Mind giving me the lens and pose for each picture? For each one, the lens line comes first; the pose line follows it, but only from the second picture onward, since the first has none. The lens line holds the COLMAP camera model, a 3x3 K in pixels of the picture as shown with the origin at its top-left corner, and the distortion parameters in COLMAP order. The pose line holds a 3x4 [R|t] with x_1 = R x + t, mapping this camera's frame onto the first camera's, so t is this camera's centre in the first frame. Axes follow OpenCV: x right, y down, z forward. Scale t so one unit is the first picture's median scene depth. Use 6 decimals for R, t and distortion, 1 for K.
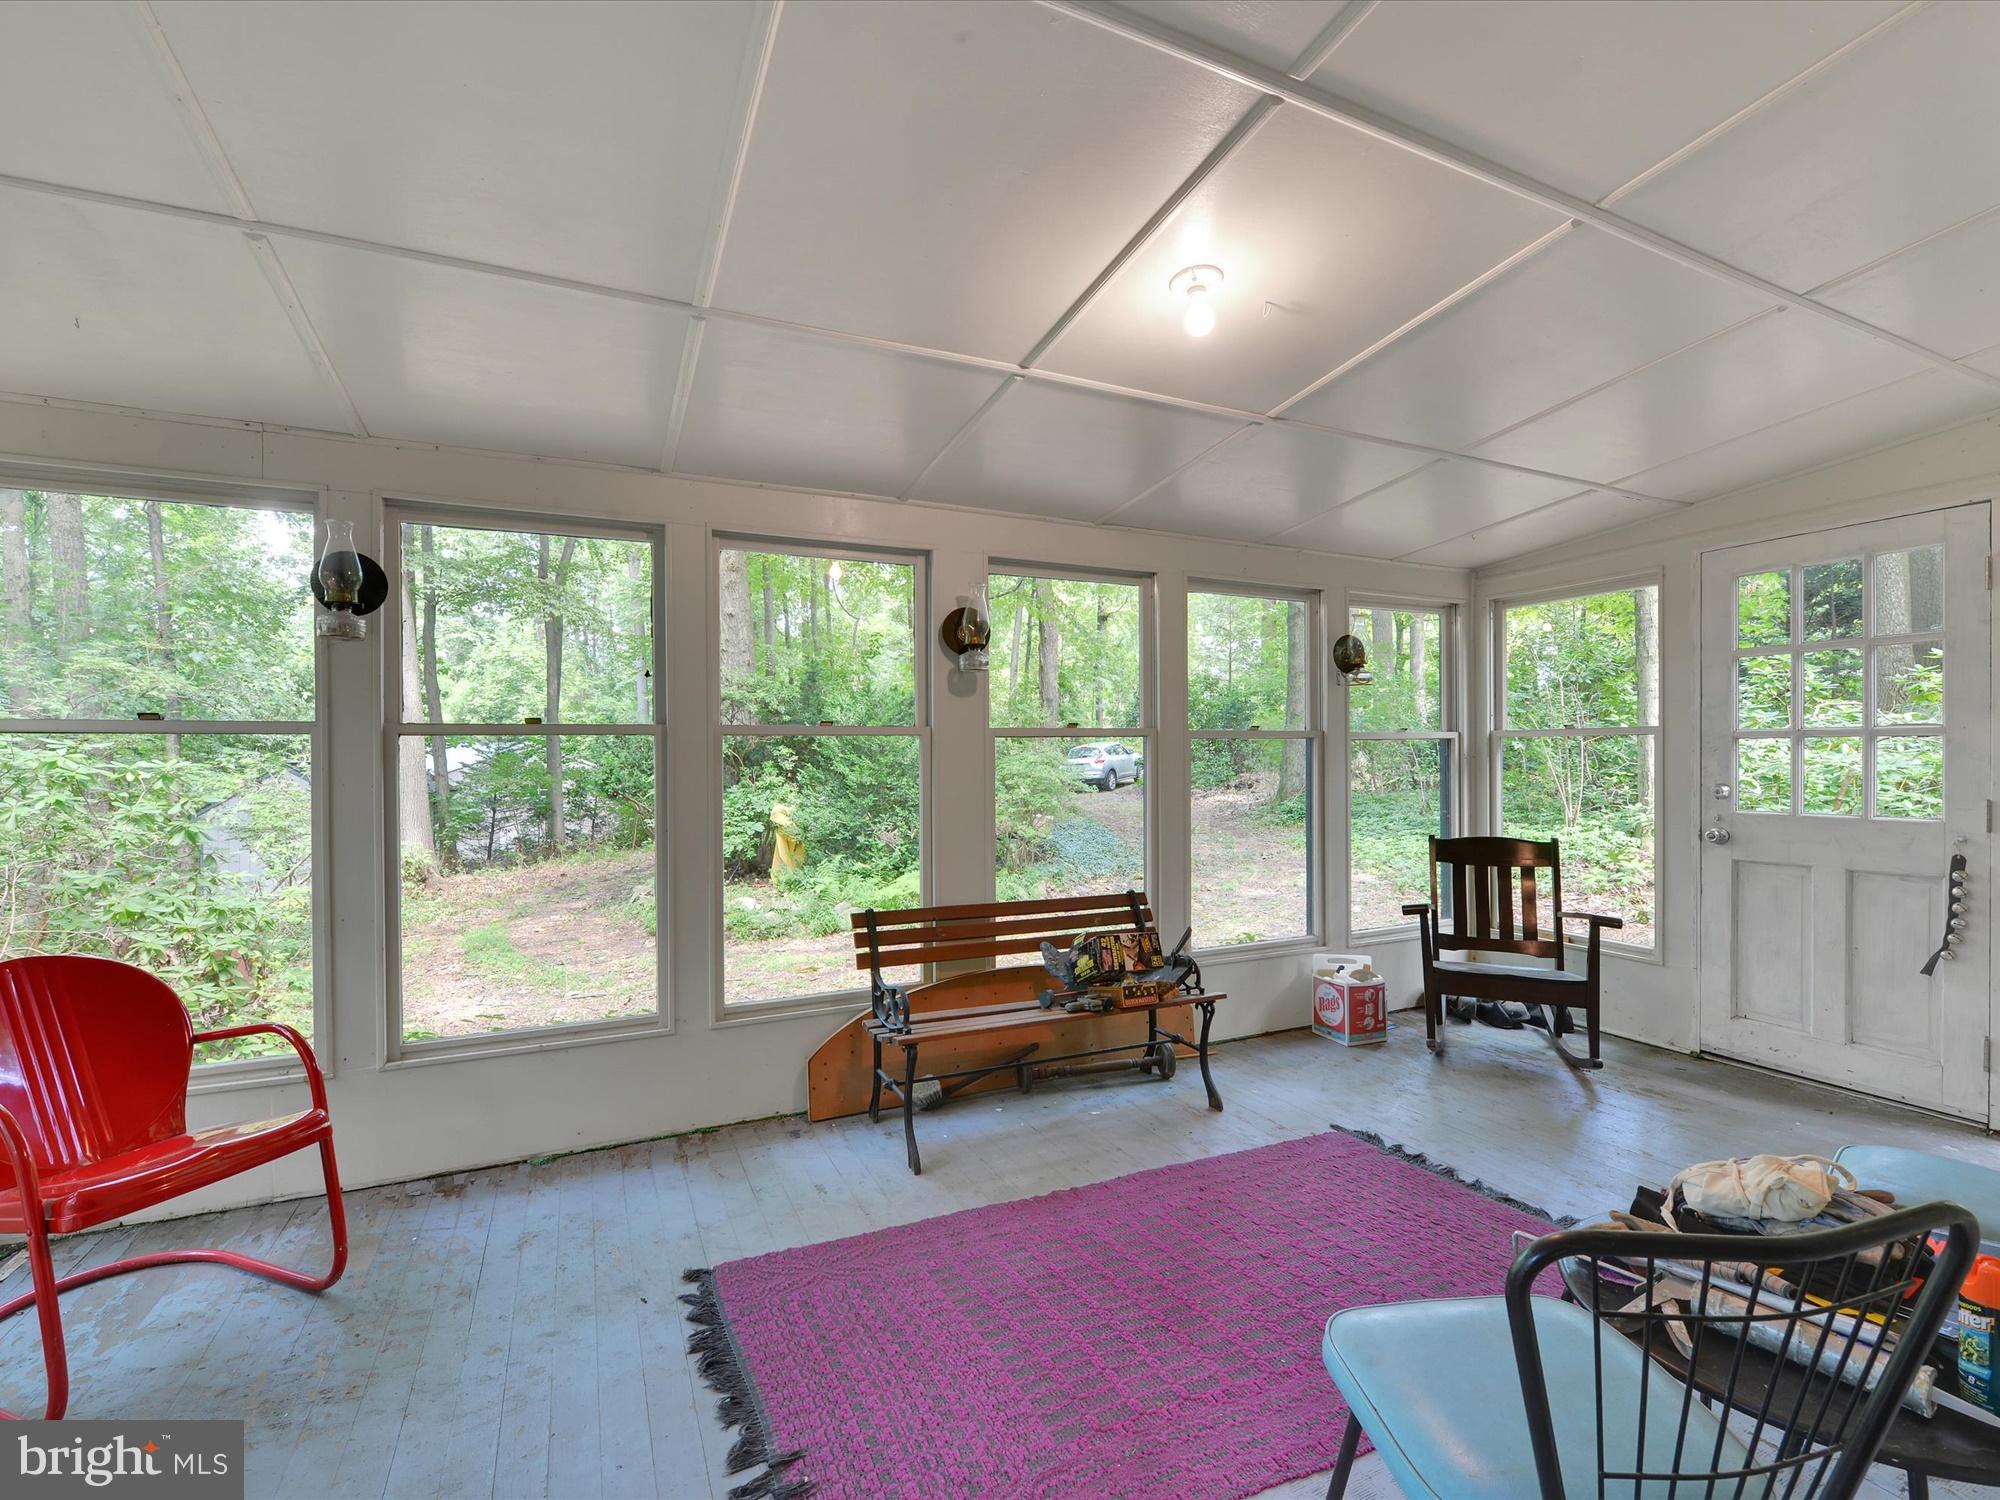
lens RADIAL K [[893.7, 0, 988.6], [0, 893.7, 751.3], [0, 0, 1]] dist [-0.008450, -0.000750]
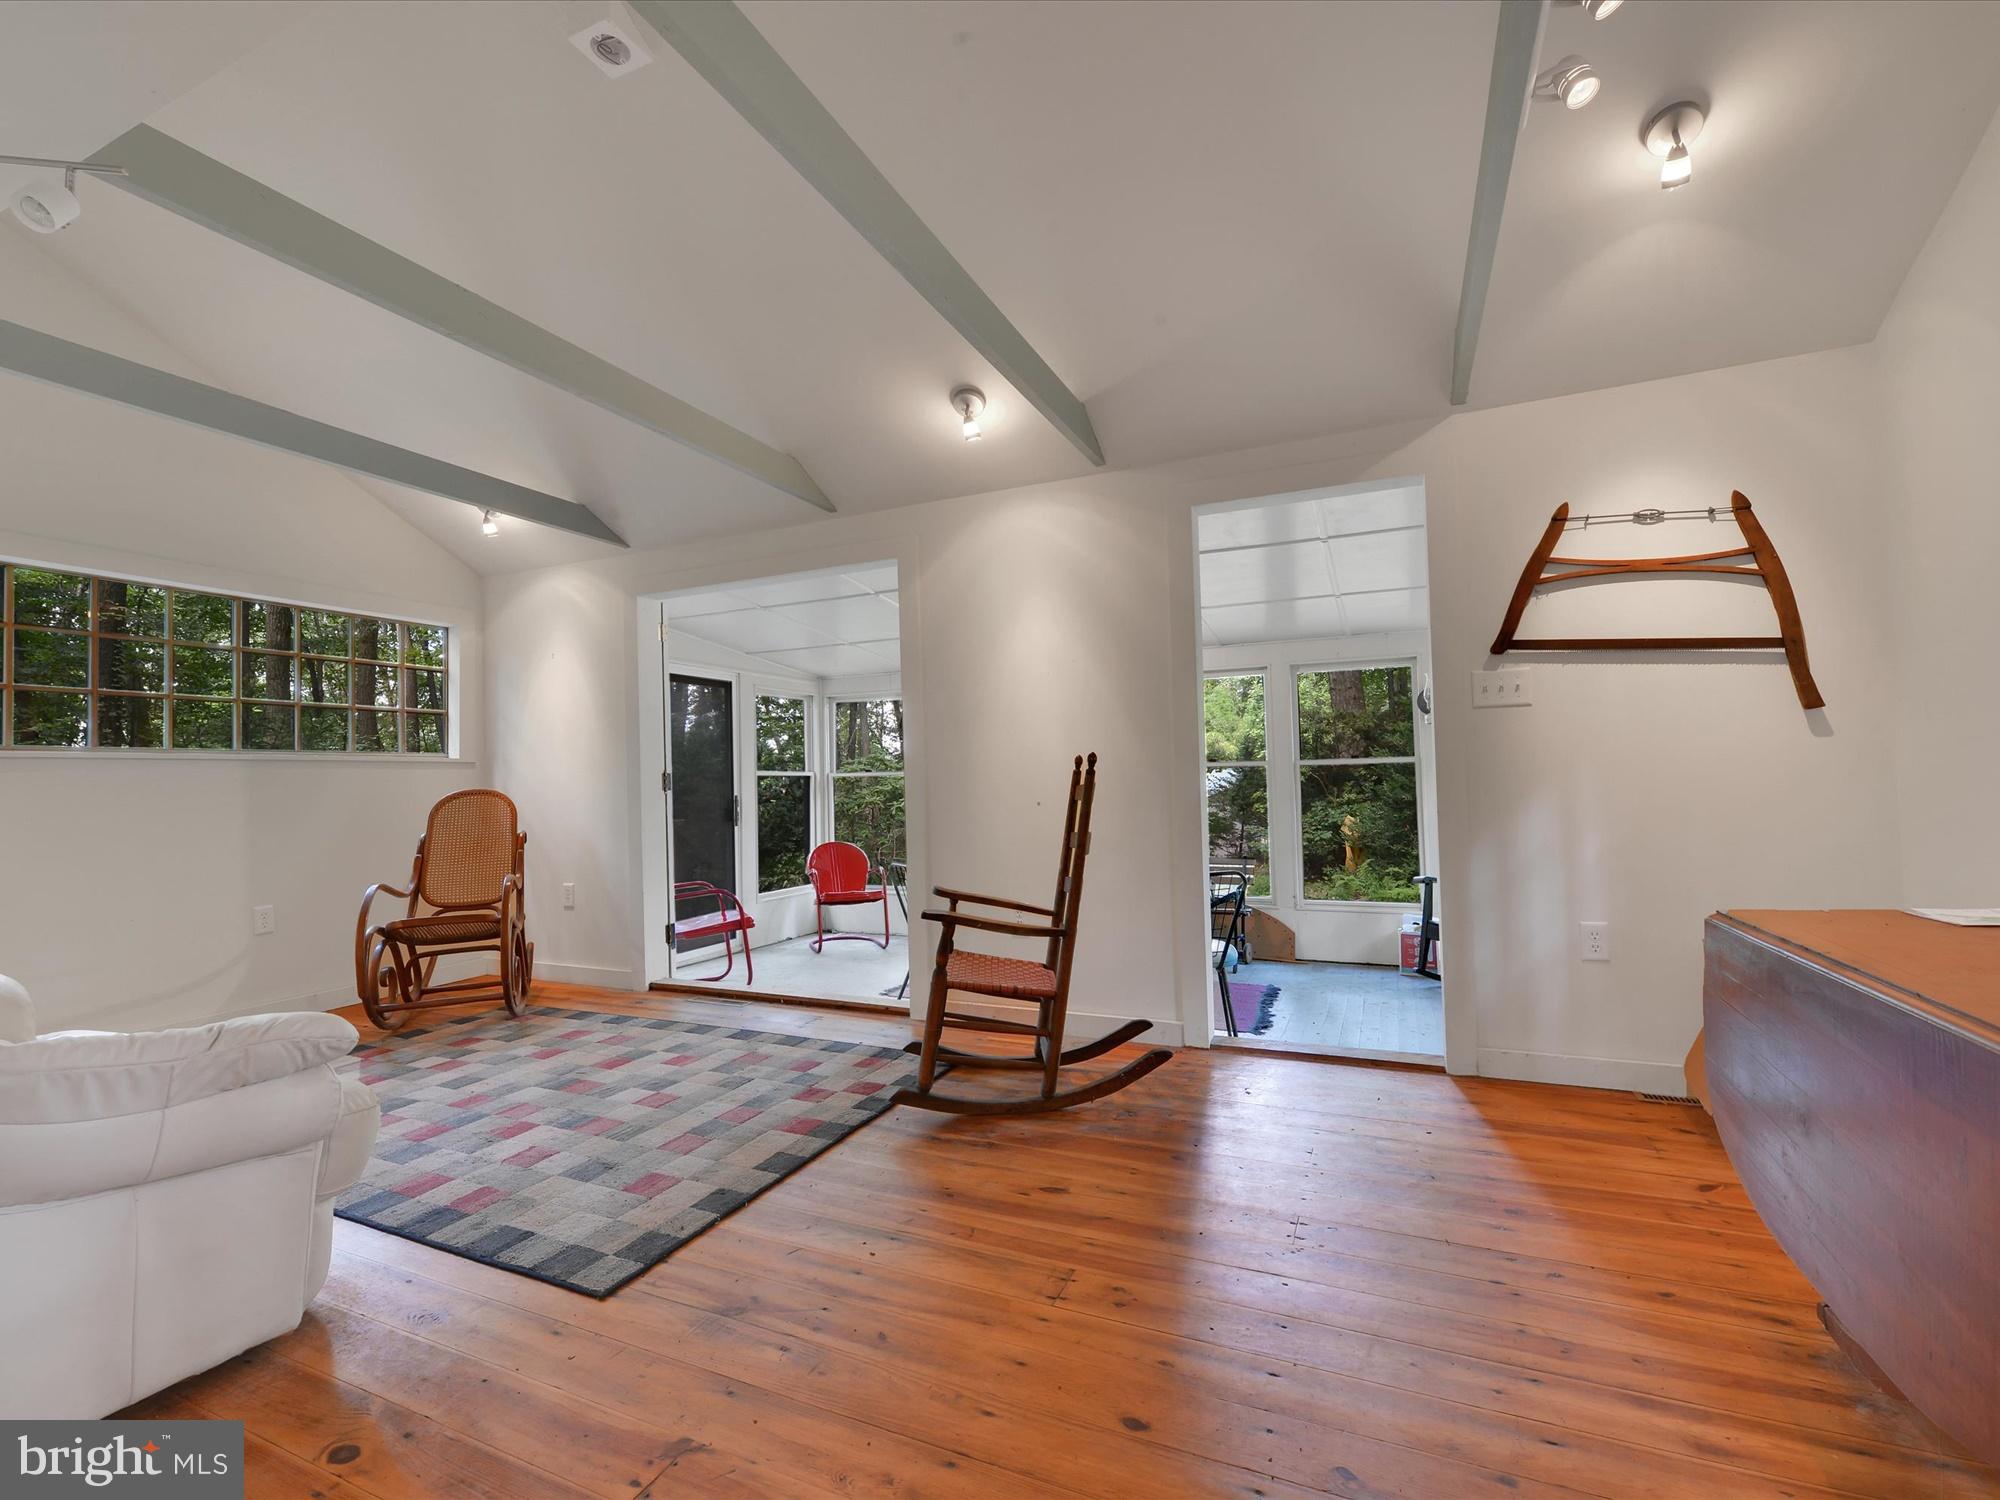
lens RADIAL K [[893.7, 0, 989.2], [0, 893.7, 739.3], [0, 0, 1]] dist [-0.008450, -0.000750]
pose [[0.647304, -0.044467, -0.760934, 0.463677], [0.017405, 0.998899, -0.043567, 0.000410], [0.762033, 0.014957, 0.647365, -0.180530]]
